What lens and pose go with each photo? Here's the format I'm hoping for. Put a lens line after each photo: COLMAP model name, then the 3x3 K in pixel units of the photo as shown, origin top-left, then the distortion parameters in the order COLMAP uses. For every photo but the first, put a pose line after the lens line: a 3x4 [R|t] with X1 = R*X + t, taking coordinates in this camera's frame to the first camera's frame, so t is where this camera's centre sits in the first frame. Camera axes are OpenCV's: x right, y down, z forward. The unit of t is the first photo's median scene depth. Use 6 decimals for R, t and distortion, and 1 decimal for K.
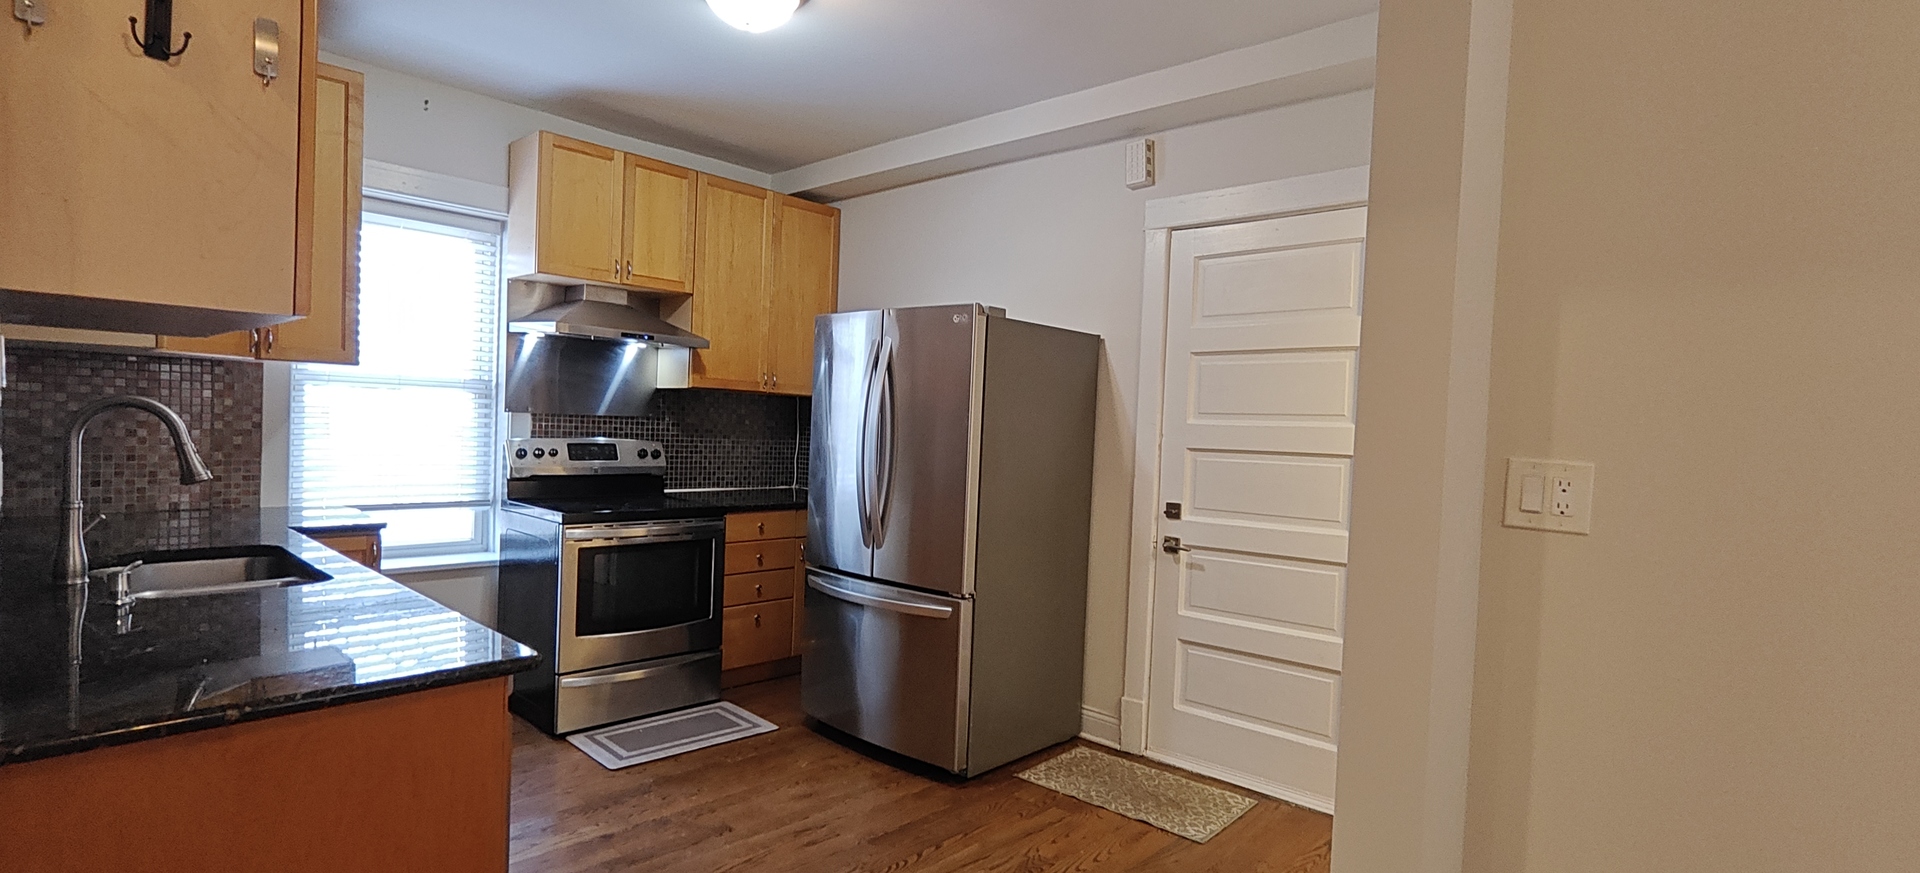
lens RADIAL K [[884.5, 0, 927.9], [0, 884.5, 443.4], [0, 0, 1]] dist [-0.001884, -0.000148]
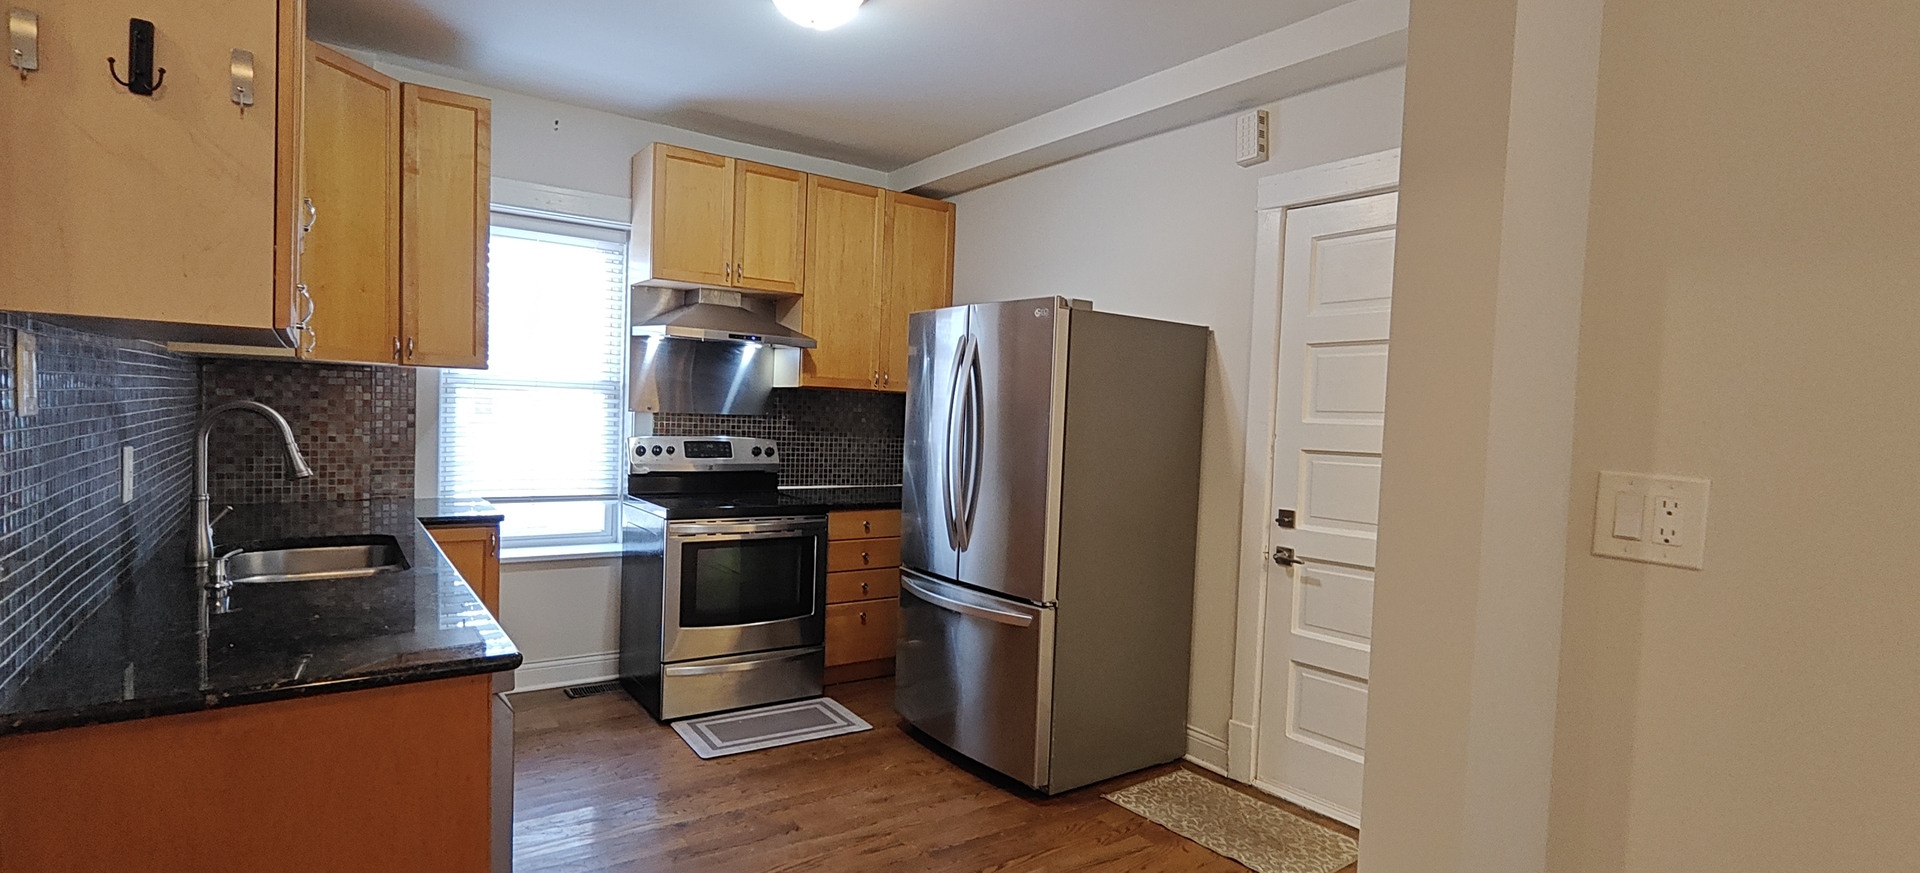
lens RADIAL K [[884.5, 0, 927.9], [0, 884.5, 443.4], [0, 0, 1]] dist [-0.001884, -0.000148]
pose [[0.980628, 0.004244, -0.195835, 0.093159], [-0.003258, 0.999980, 0.005359, -0.004762], [0.195854, -0.004617, 0.980622, 0.038657]]
